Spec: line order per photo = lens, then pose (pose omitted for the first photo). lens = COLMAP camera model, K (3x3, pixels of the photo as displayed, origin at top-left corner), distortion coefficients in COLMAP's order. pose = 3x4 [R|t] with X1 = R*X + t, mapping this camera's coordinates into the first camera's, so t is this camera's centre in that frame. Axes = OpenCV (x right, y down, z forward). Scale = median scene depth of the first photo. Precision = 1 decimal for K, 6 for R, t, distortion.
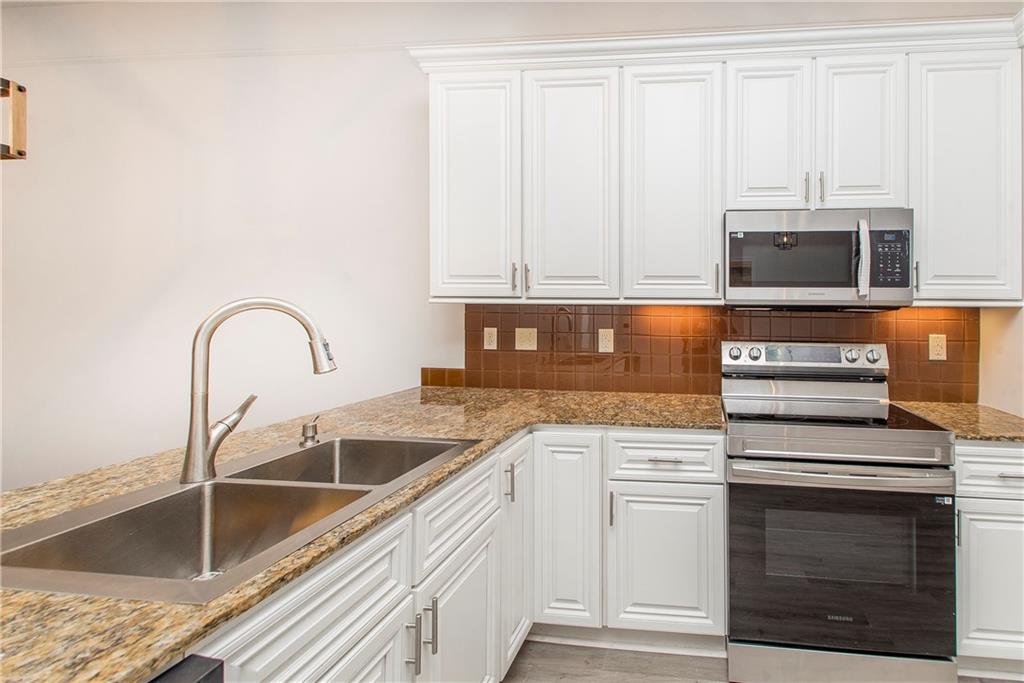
lens RADIAL K [[448.3, 0, 511.9], [0, 448.3, 299.5], [0, 0, 1]] dist [-0.000179, -0.000259]
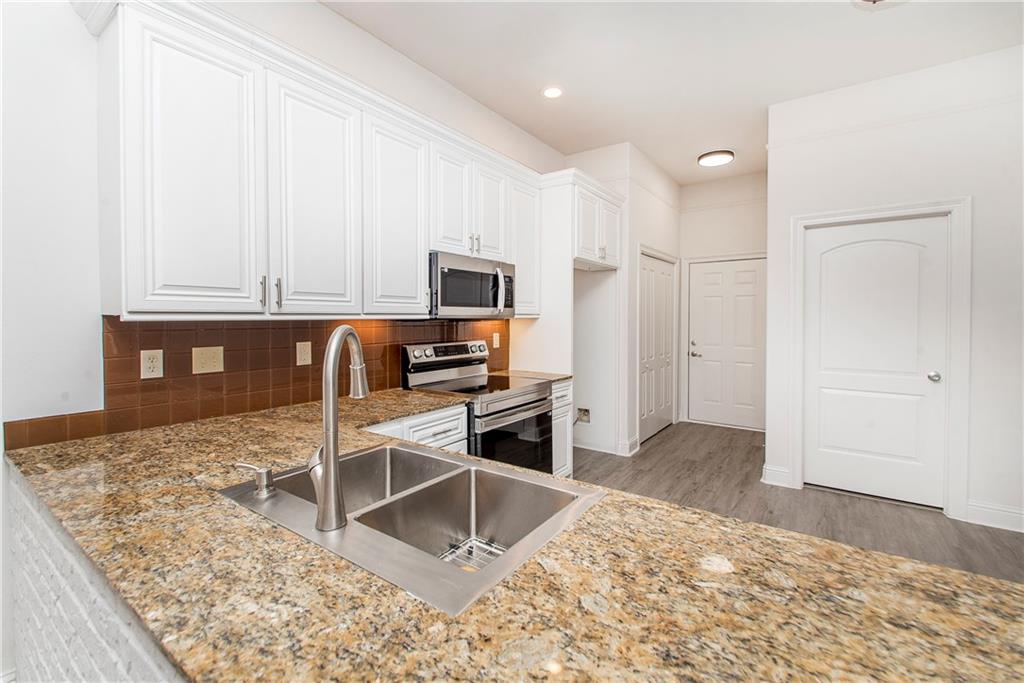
lens RADIAL K [[442.4, 0, 511.8], [0, 442.4, 318.2], [0, 0, 1]] dist [0.012424, -0.000035]
pose [[0.492756, -0.014899, 0.870040, -0.540036], [-0.008362, 0.999726, 0.021856, -0.019126], [-0.870127, -0.018045, 0.492496, 0.097464]]
